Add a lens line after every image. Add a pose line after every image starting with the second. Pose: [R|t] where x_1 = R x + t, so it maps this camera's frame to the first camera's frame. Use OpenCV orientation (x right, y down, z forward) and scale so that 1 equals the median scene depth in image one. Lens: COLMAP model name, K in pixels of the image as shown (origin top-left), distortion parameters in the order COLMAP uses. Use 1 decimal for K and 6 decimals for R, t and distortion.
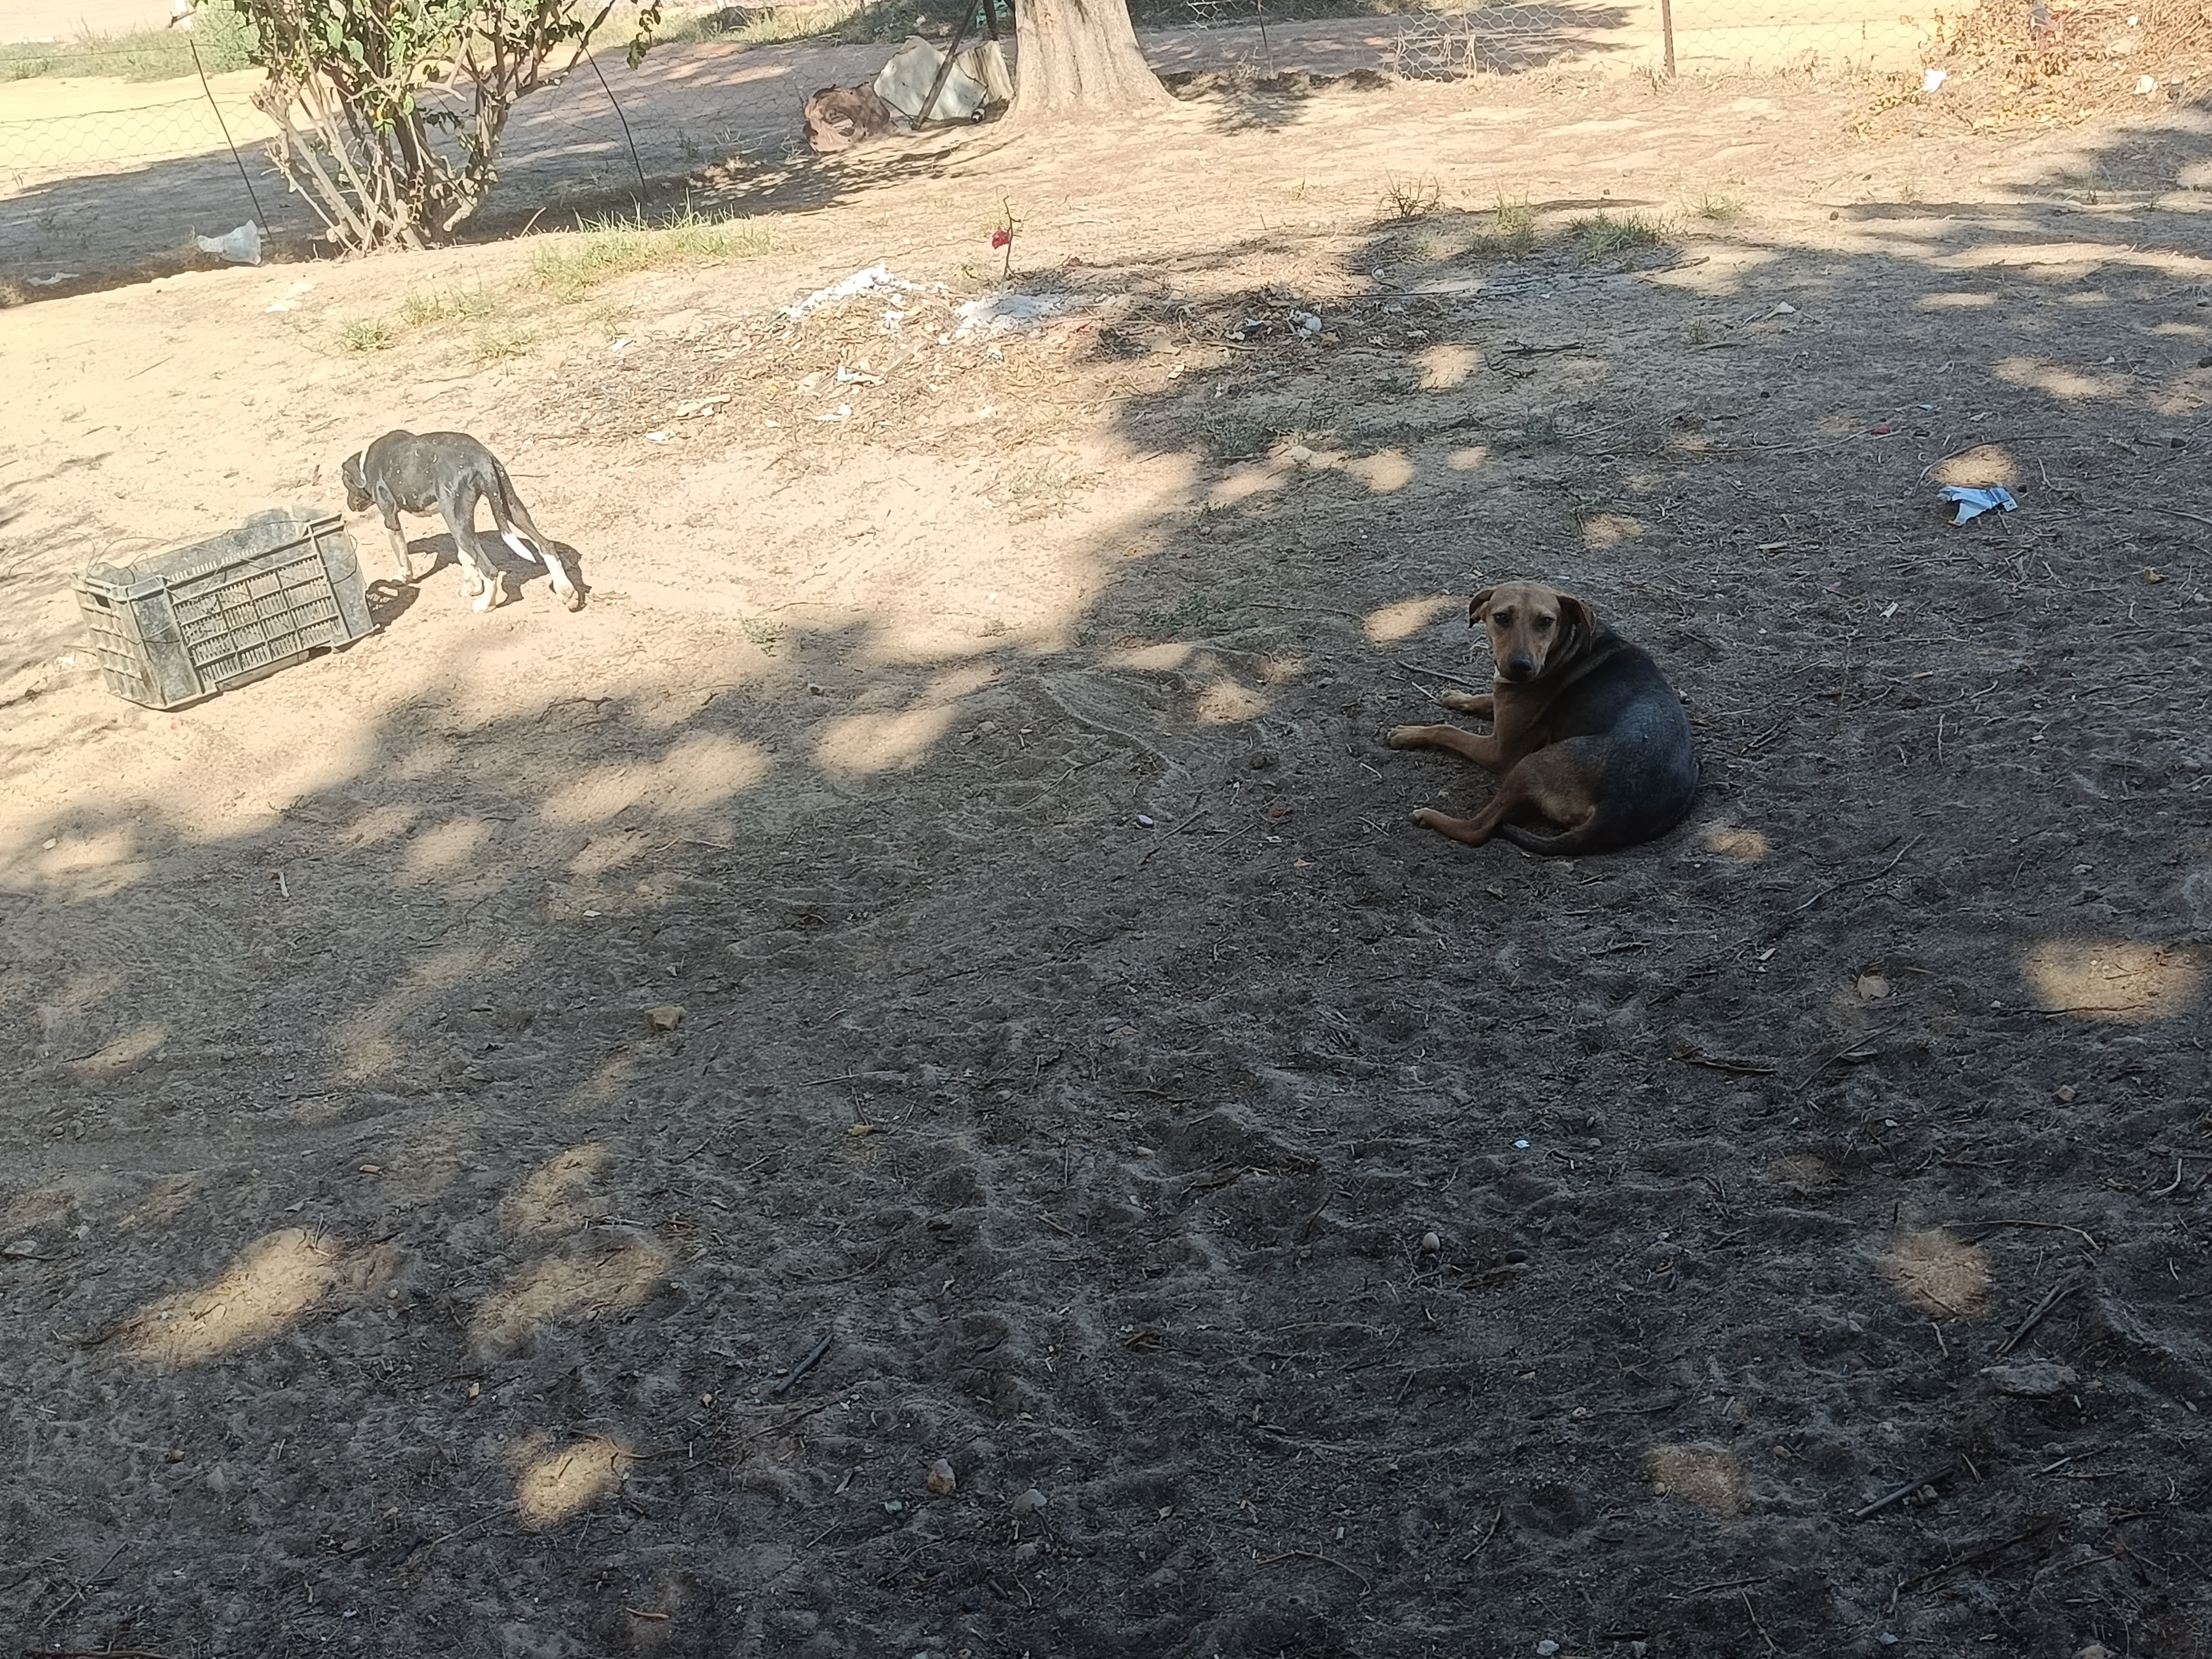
lens RADIAL K [[2762.4, 0, 1103.3], [0, 2762.4, 921.7], [0, 0, 1]] dist [0.025118, -0.044677]
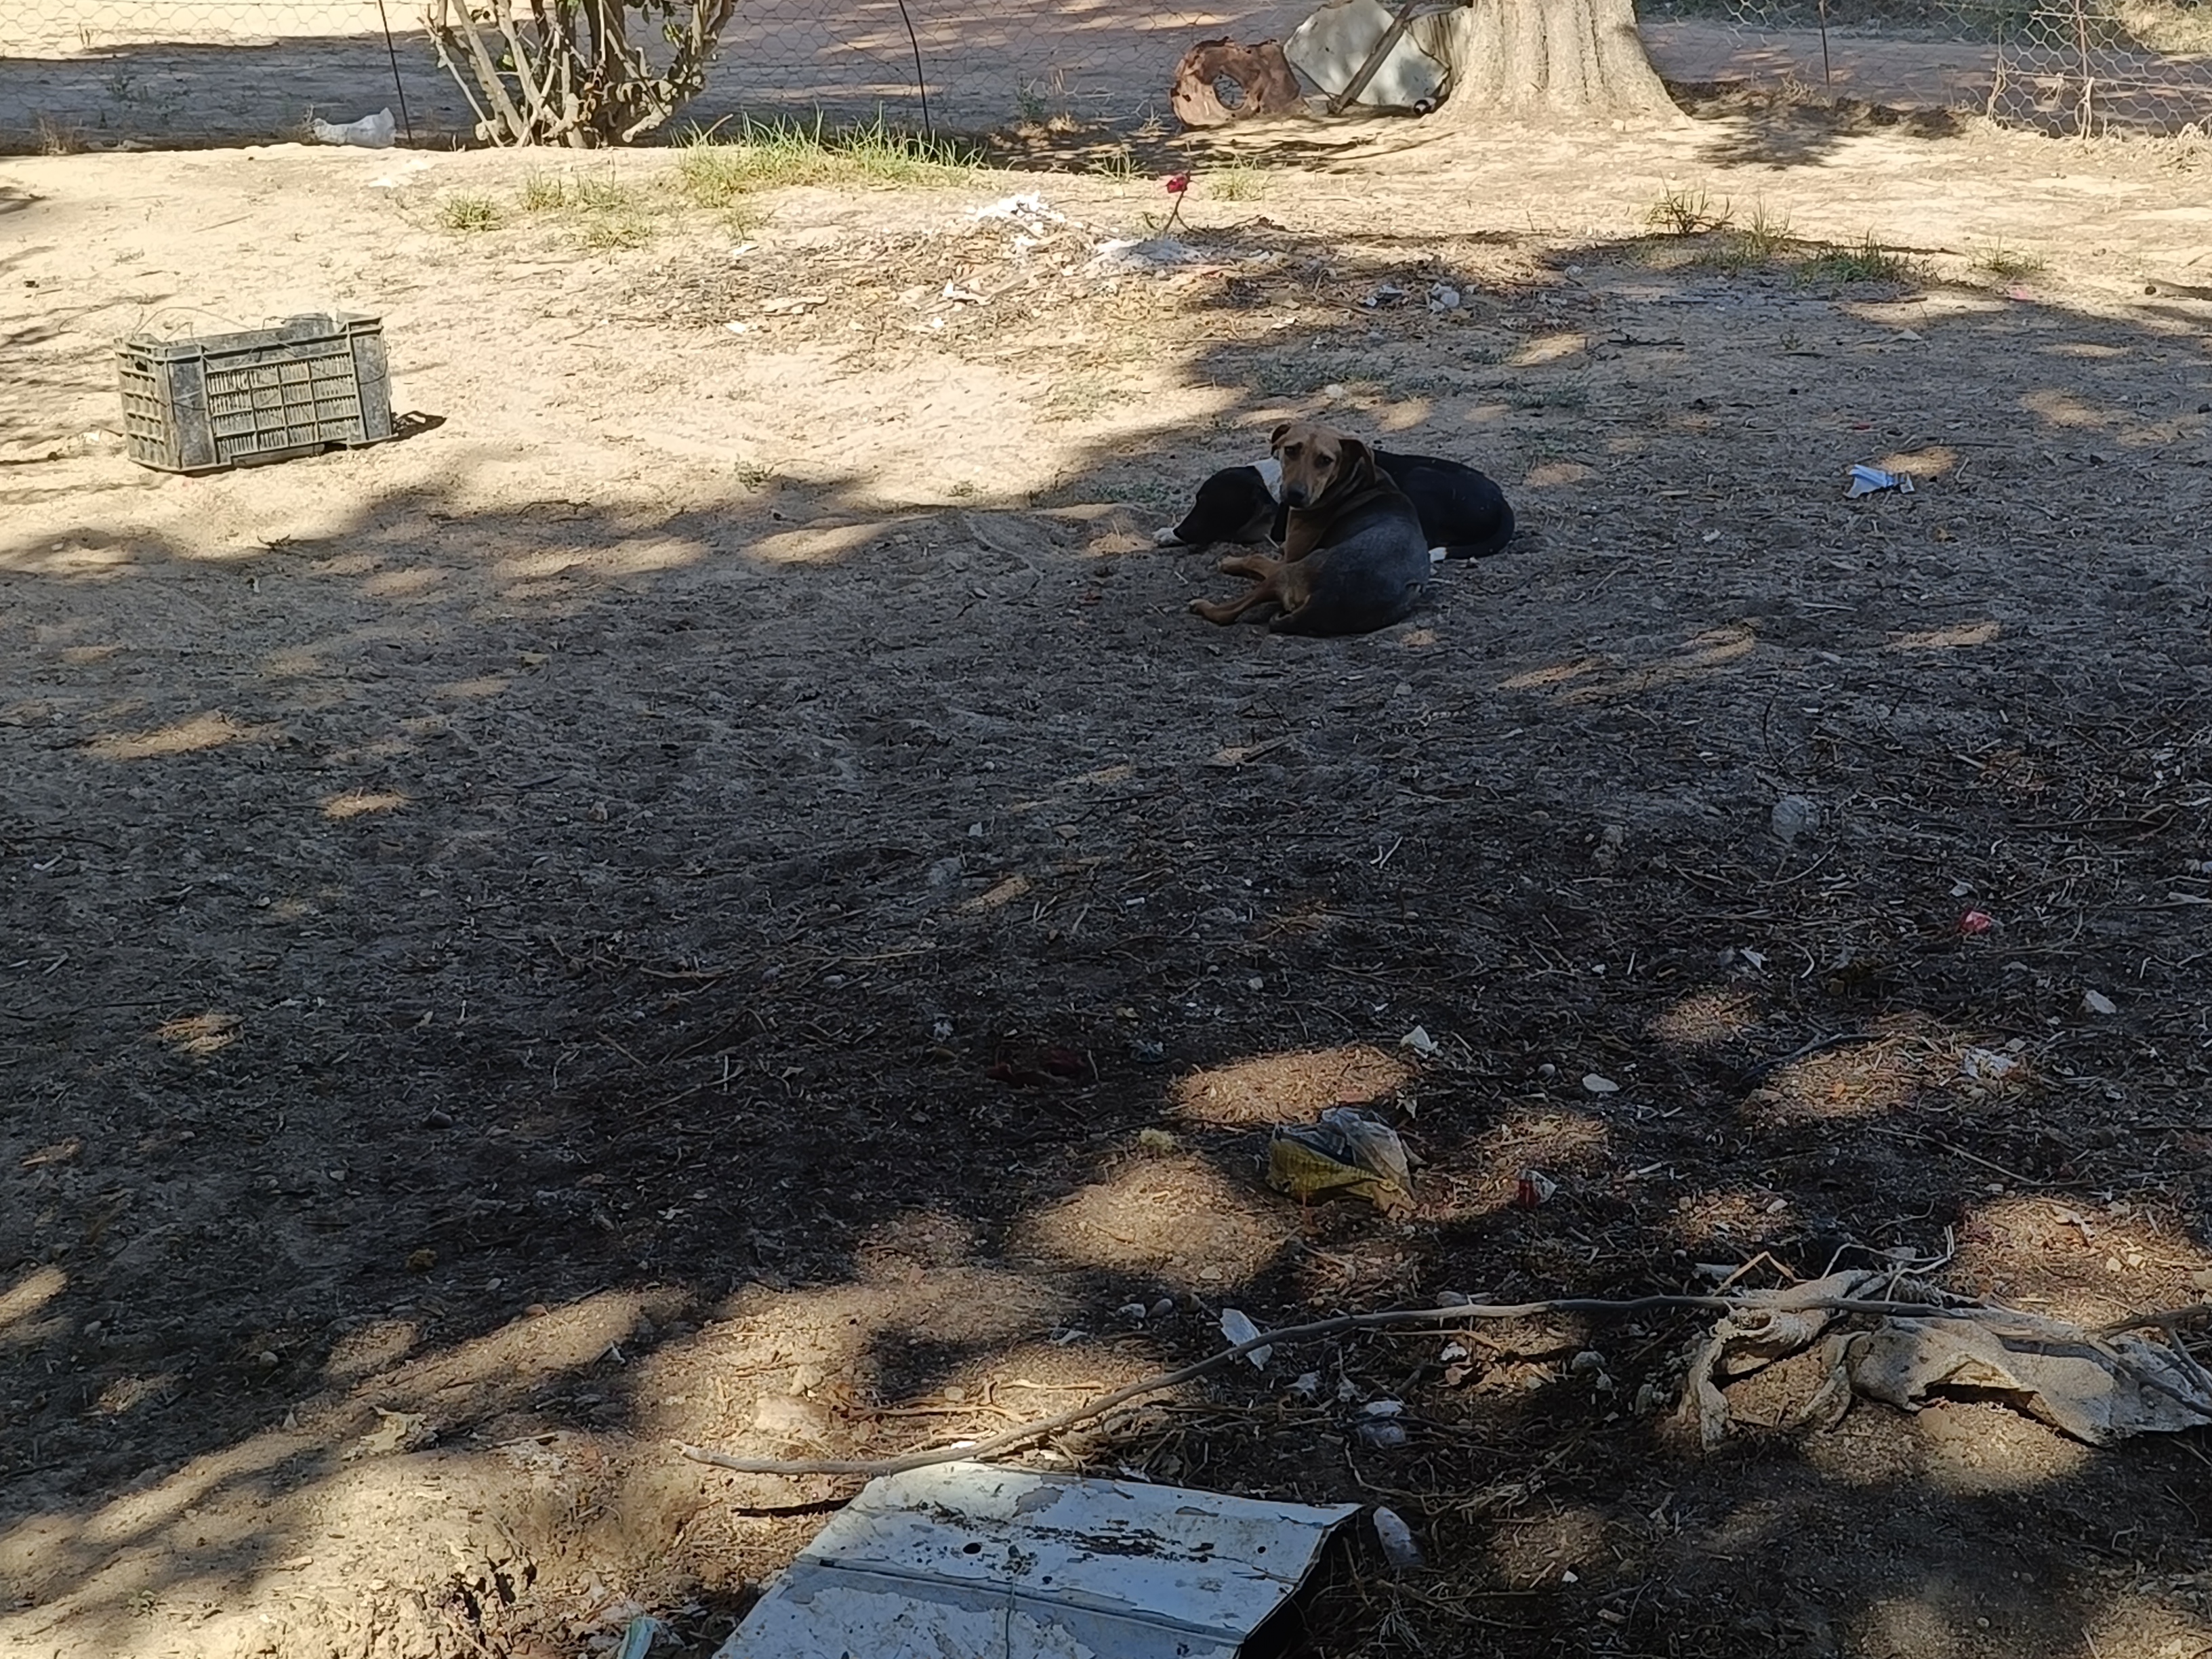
lens RADIAL K [[4817.2, 0, 1106.0], [0, 4817.2, 829.5], [0, 0, 1]] dist [-0.080375, 0.433476]
pose [[0.980393, 0.147614, -0.130538, 0.180514], [-0.164369, 0.977985, -0.128564, 0.162799], [0.108687, 0.147500, 0.983072, -0.501319]]
